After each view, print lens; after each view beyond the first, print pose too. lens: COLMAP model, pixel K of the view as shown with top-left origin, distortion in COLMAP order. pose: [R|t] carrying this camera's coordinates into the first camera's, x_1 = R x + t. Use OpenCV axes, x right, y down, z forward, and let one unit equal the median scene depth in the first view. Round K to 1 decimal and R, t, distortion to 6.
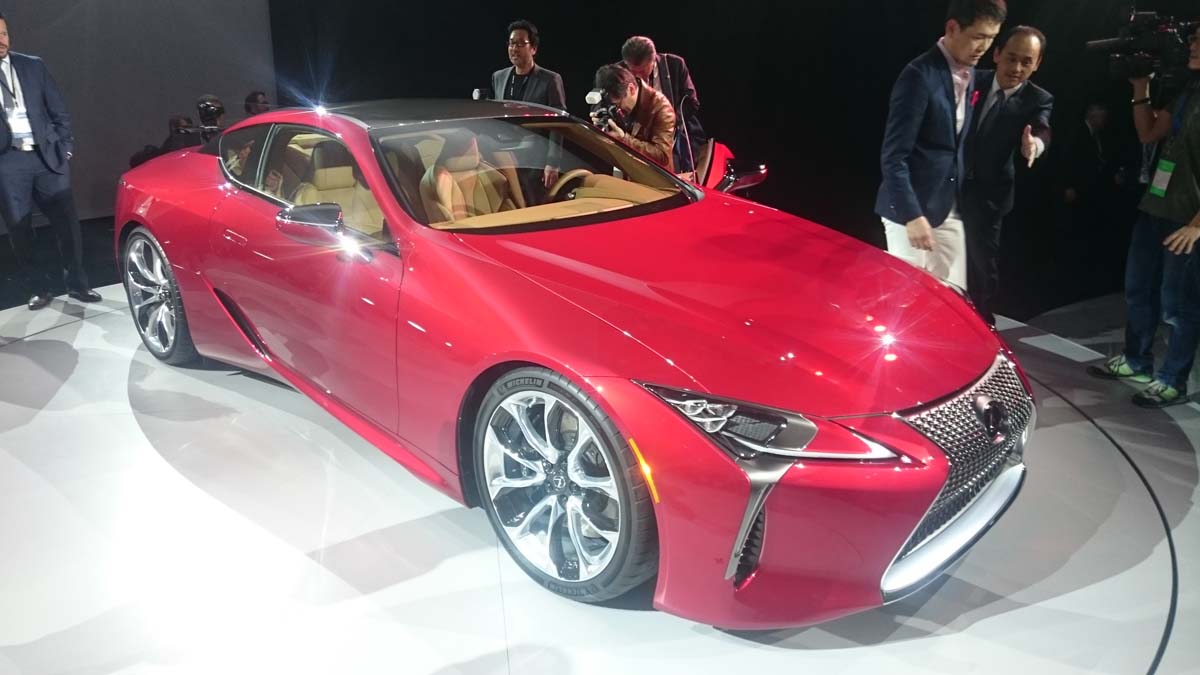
lens RADIAL K [[872.9, 0, 596.2], [0, 872.9, 343.3], [0, 0, 1]] dist [-0.004704, 0.002931]
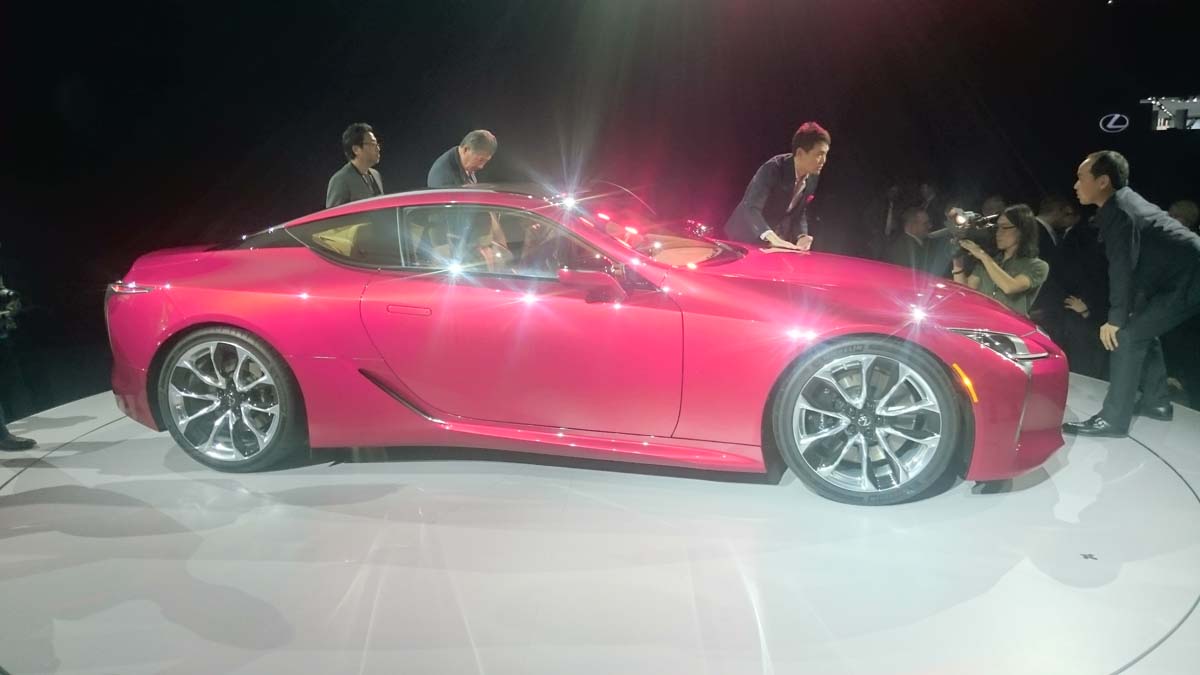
lens RADIAL K [[872.9, 0, 596.8], [0, 872.9, 334.4], [0, 0, 1]] dist [-0.004704, 0.002931]
pose [[0.850765, -0.132242, 0.508637, -0.807944], [0.198428, 0.977016, -0.077881, 0.035082], [-0.486647, 0.167186, 0.857452, -0.003270]]
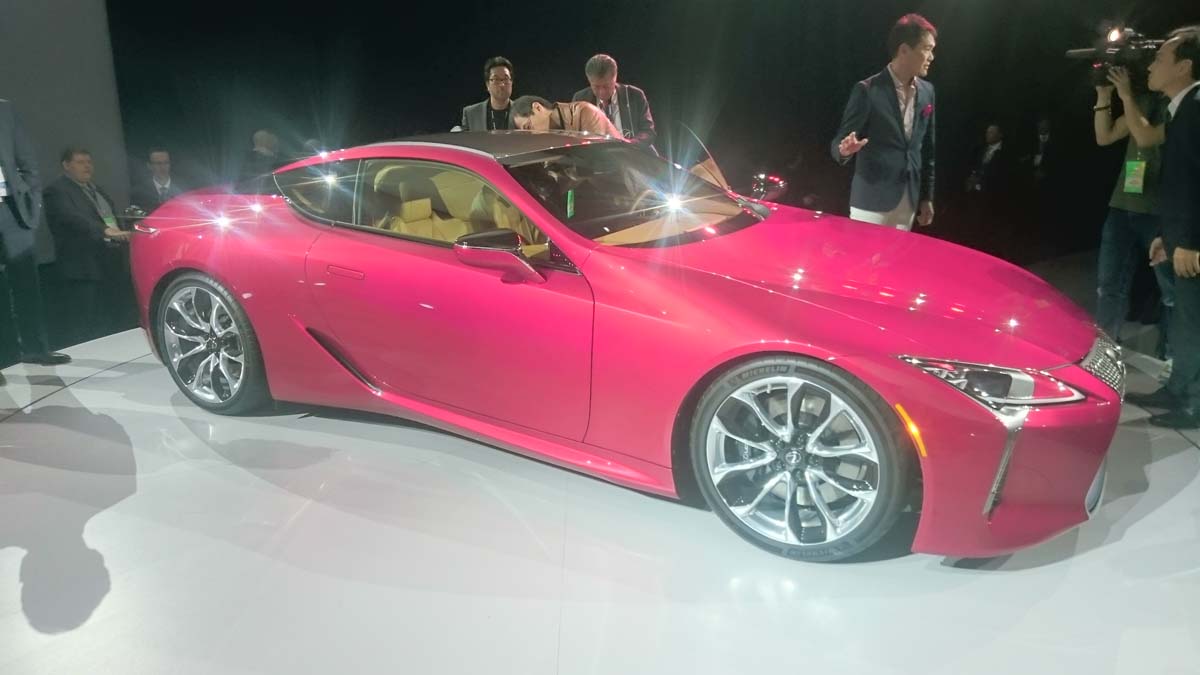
lens RADIAL K [[872.9, 0, 591.0], [0, 872.9, 339.6], [0, 0, 1]] dist [-0.004704, 0.002931]
pose [[0.972078, -0.087373, 0.217784, -0.388215], [0.096219, 0.994898, -0.030332, 0.012653], [-0.214023, 0.050440, 0.975525, -0.031217]]
